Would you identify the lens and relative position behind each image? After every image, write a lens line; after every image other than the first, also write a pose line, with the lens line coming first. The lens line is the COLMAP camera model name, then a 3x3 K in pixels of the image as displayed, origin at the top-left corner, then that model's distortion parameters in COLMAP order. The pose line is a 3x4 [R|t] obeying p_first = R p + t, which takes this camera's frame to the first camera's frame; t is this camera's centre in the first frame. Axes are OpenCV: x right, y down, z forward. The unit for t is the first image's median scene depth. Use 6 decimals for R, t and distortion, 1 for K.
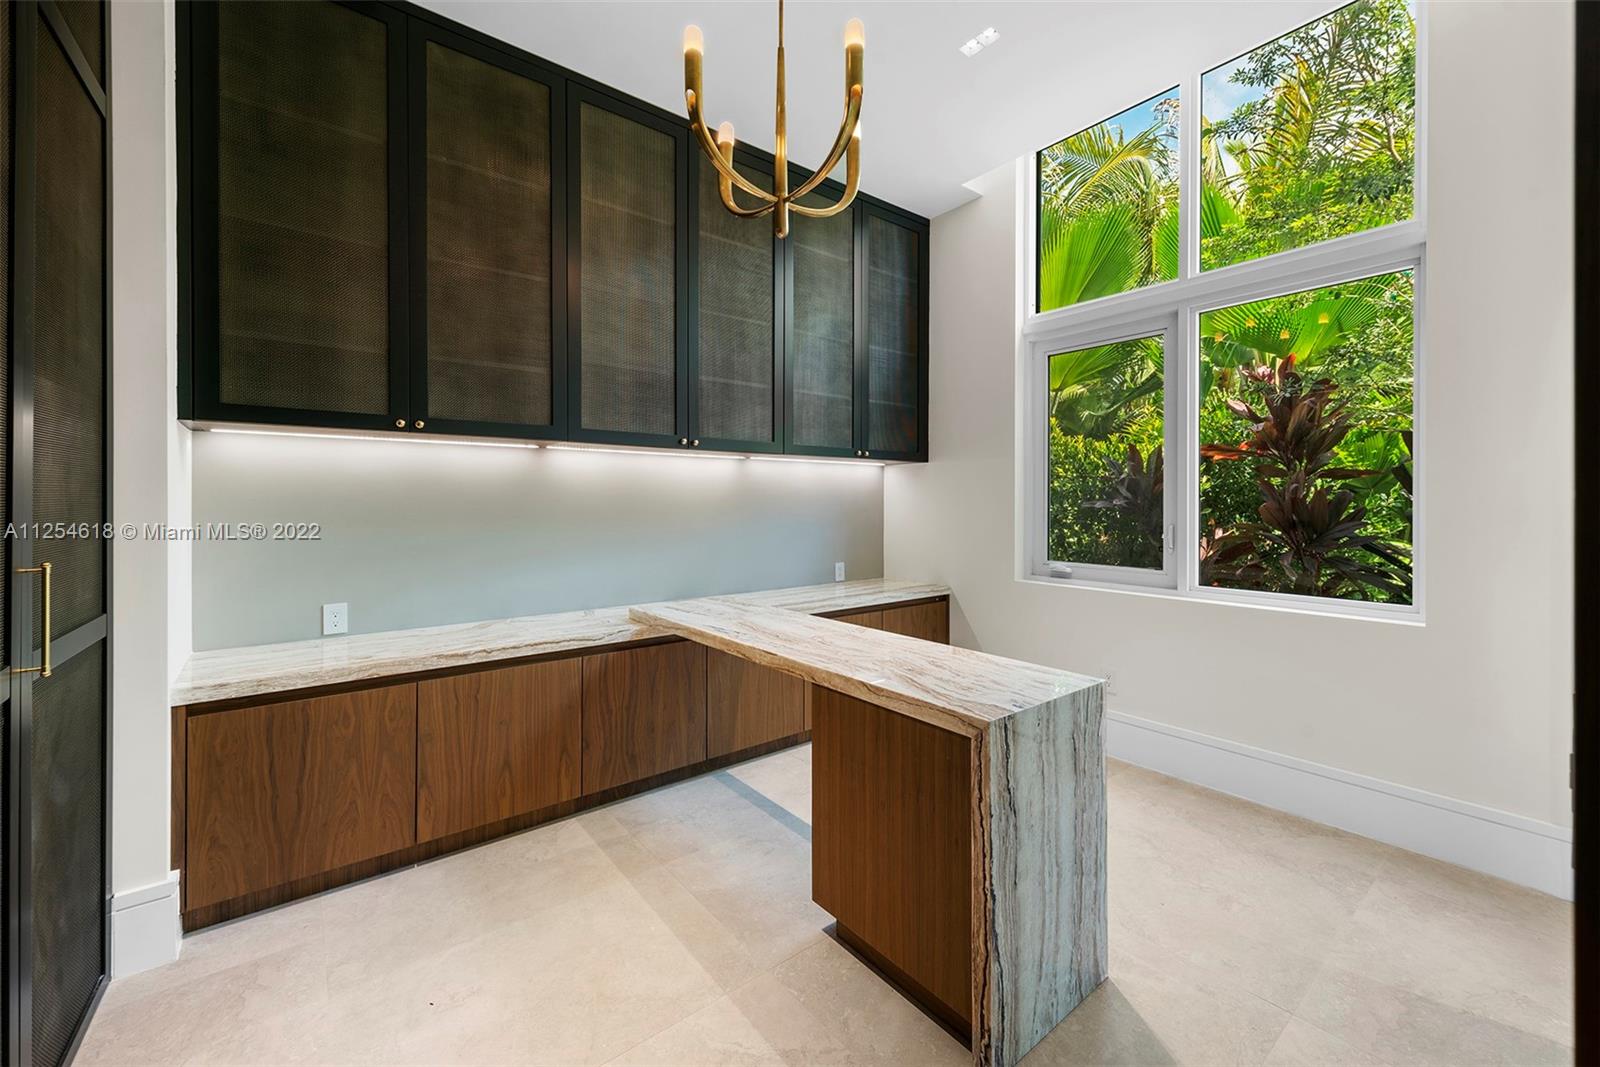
lens RADIAL K [[638.2, 0, 796.3], [0, 638.2, 502.7], [0, 0, 1]] dist [-0.000754, 0.000168]
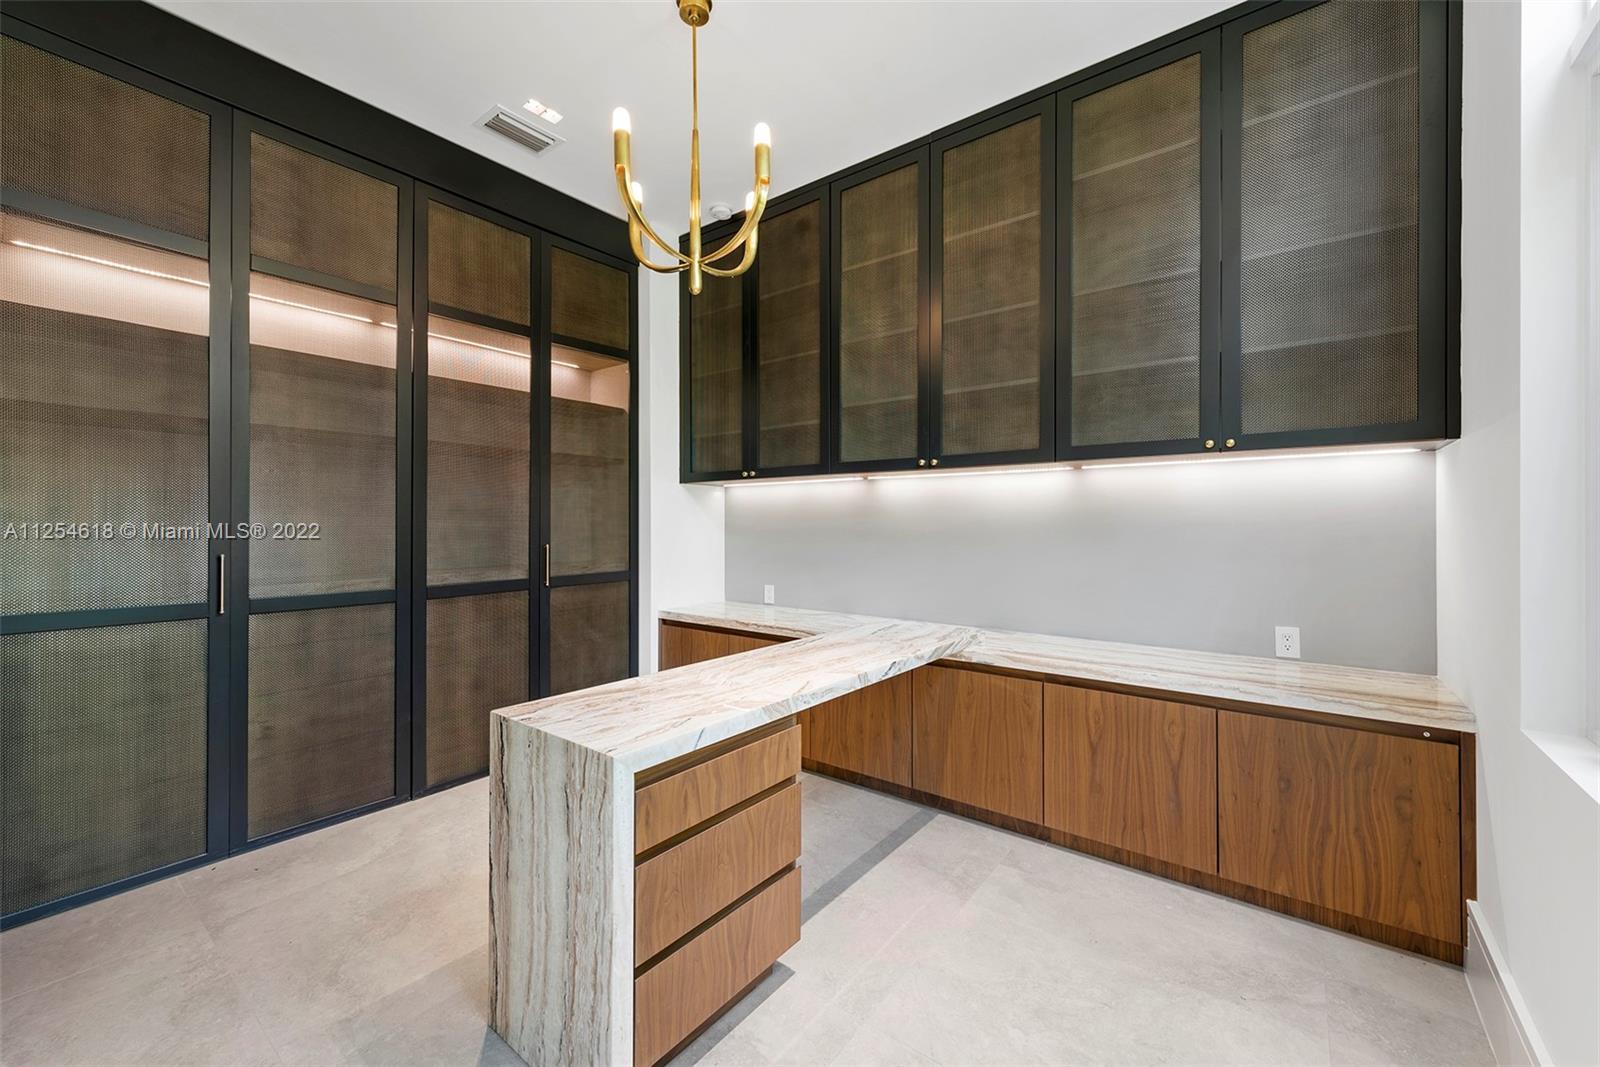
lens RADIAL K [[622.3, 0, 805.6], [0, 622.3, 520.1], [0, 0, 1]] dist [0.000861, -0.000077]
pose [[0.244543, -0.003770, -0.969631, 0.783681], [-0.000857, 0.999991, -0.004104, -0.002458], [0.969638, 0.001835, 0.244538, 0.643669]]
